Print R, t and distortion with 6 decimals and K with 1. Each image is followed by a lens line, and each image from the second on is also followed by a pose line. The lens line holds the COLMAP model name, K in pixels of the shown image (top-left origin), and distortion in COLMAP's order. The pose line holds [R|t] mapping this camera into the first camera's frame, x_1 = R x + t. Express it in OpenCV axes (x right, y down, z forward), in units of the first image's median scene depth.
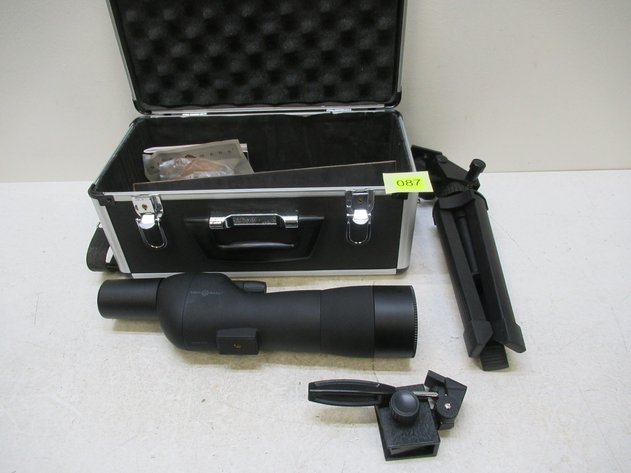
lens RADIAL K [[453.5, 0, 315.5], [0, 453.5, 236.5], [0, 0, 1]] dist [-0.009185, 0.000514]
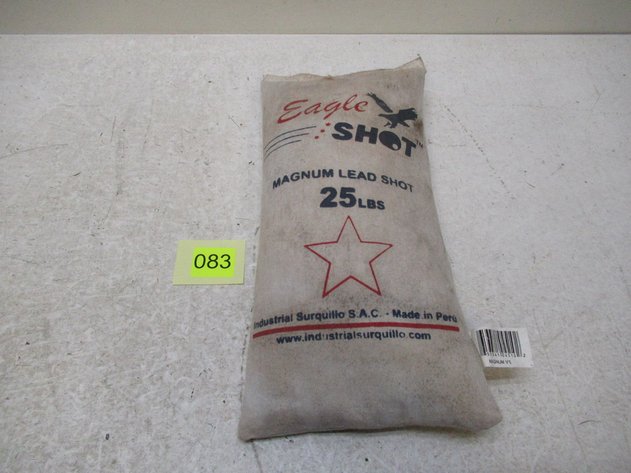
lens RADIAL K [[453.5, 0, 315.5], [0, 453.5, 236.5], [0, 0, 1]] dist [-0.009185, 0.000514]
pose [[0.992399, -0.029585, 0.119449, 0.166927], [-0.006498, 0.956718, 0.290945, -0.081714], [-0.122887, -0.289510, 0.949254, 0.519975]]
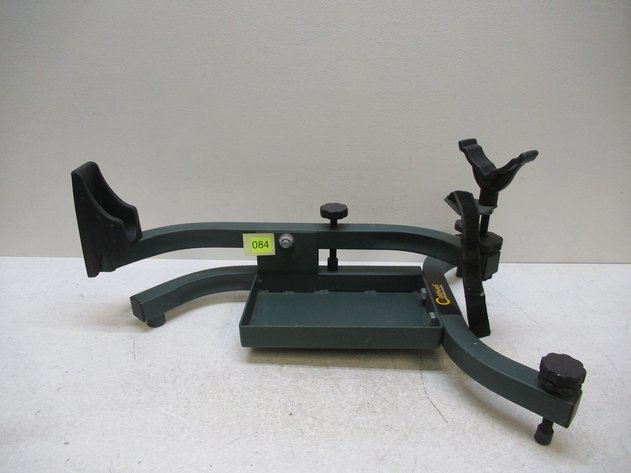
lens RADIAL K [[453.5, 0, 315.5], [0, 453.5, 236.5], [0, 0, 1]] dist [-0.009185, 0.000514]
pose [[0.998323, 0.037932, 0.043735, -0.252239], [-0.023941, 0.958321, -0.284689, 0.250468], [-0.052711, 0.283164, 0.957622, -0.292498]]
